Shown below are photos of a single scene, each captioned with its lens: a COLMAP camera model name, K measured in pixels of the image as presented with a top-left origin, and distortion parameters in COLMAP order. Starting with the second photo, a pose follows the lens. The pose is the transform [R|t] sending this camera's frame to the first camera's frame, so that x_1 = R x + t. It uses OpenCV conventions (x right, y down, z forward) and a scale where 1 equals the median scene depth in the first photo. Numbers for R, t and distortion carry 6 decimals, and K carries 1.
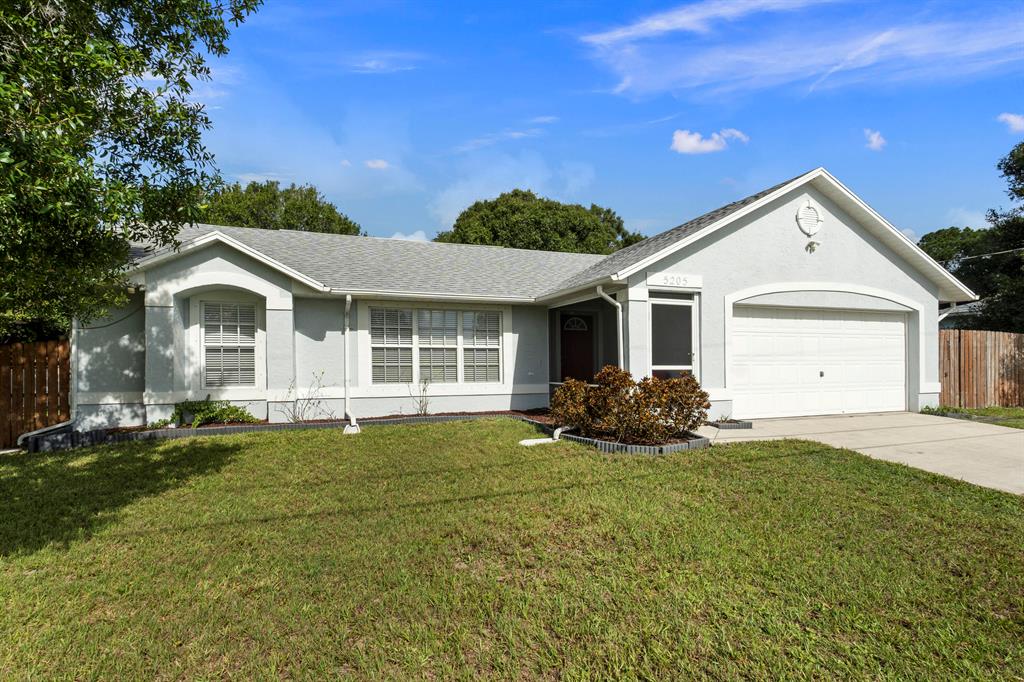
lens RADIAL K [[489.7, 0, 512.0], [0, 489.7, 341.0], [0, 0, 1]] dist [-0.001241, -0.000760]
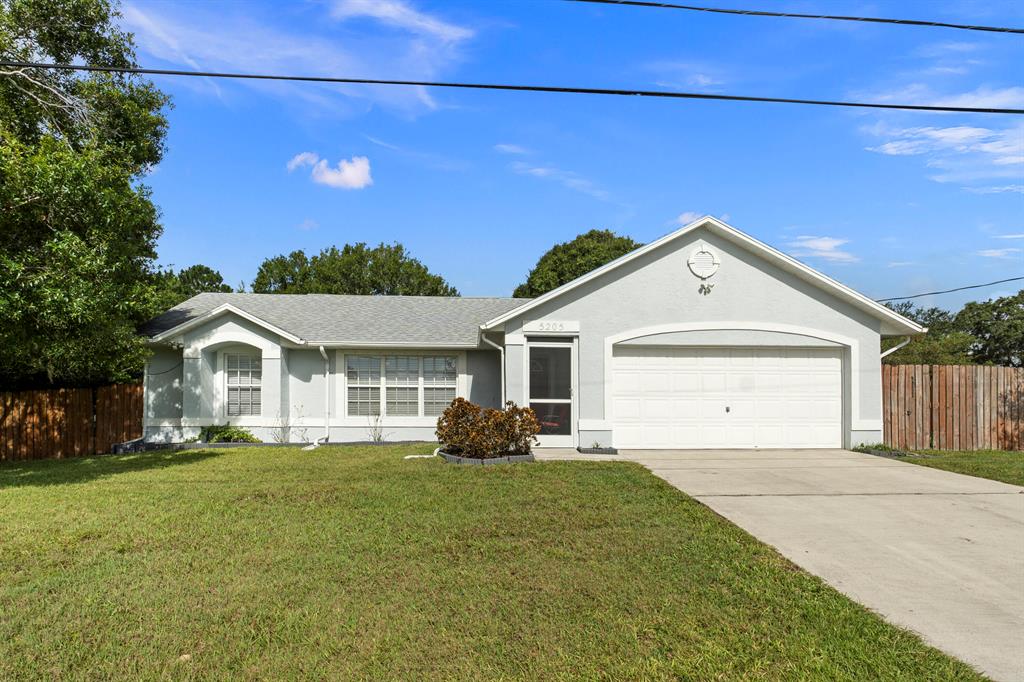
lens RADIAL K [[524.1, 0, 512.2], [0, 524.1, 386.3], [0, 0, 1]] dist [-0.001364, 0.000072]
pose [[0.967057, -0.008023, -0.254435, 0.516669], [0.007091, 0.999964, -0.004578, 0.022176], [0.254463, 0.002623, 0.967079, -0.215509]]
